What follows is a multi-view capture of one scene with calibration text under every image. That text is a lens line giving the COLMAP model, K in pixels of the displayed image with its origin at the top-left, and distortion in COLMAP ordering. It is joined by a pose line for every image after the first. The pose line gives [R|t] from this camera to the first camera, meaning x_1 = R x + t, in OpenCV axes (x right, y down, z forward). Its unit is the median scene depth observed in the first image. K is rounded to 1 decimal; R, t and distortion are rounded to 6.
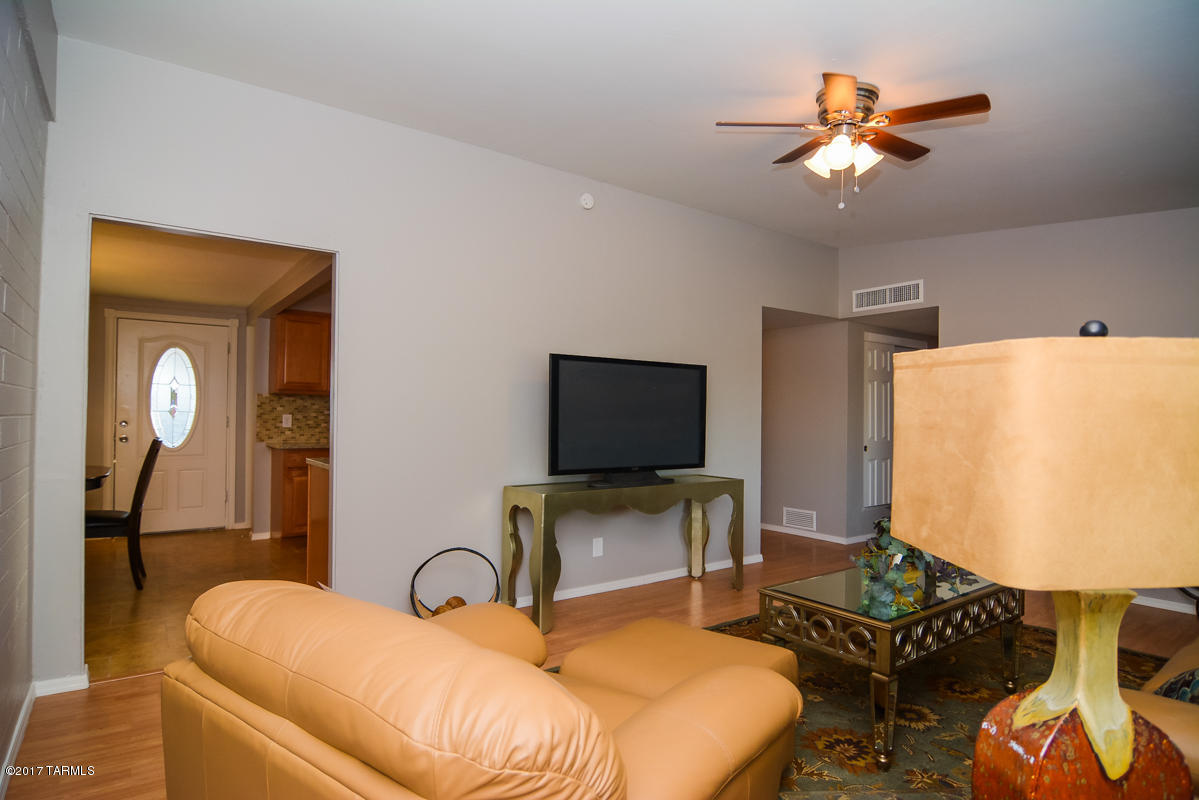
lens RADIAL K [[651.3, 0, 595.0], [0, 651.3, 404.5], [0, 0, 1]] dist [-0.025227, 0.000611]
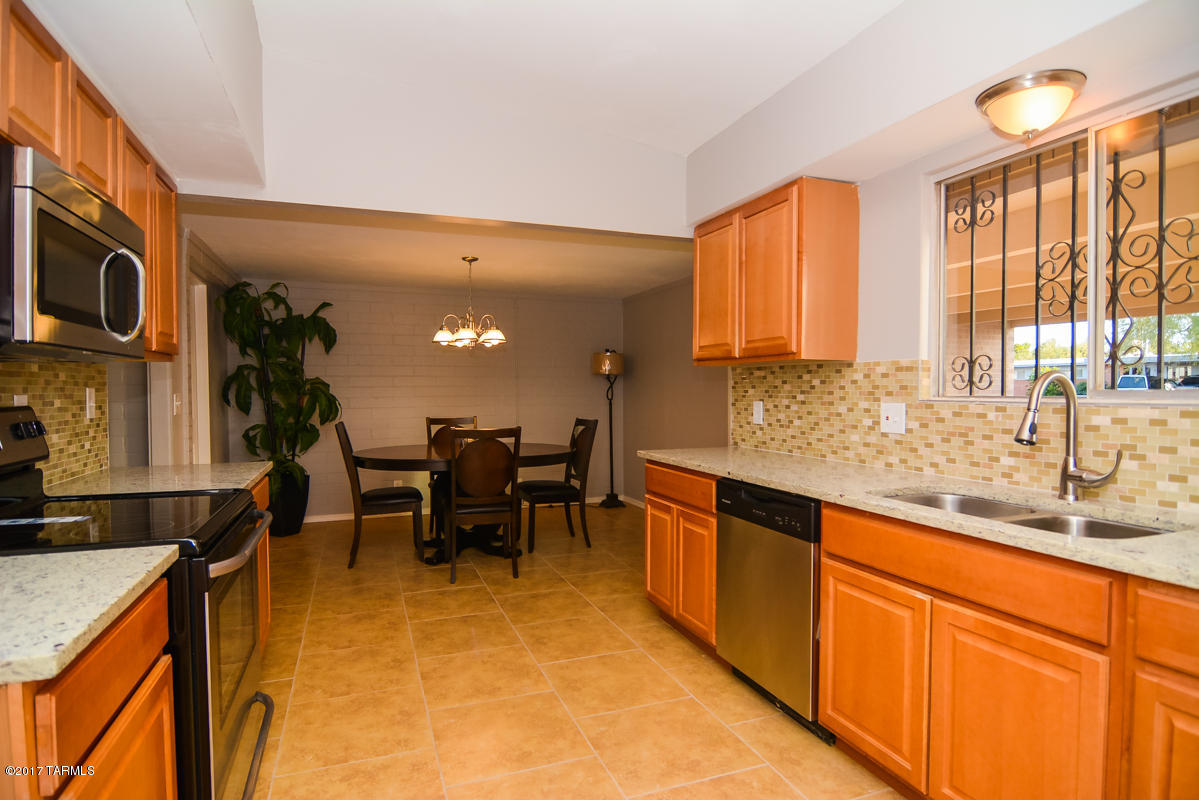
lens RADIAL K [[651.3, 0, 600.7], [0, 651.3, 402.0], [0, 0, 1]] dist [-0.025227, 0.000611]
pose [[-0.262678, 0.011606, -0.964814, 0.117838], [0.019421, 0.999789, 0.006740, 0.009413], [0.964688, -0.016967, -0.262848, 1.024064]]
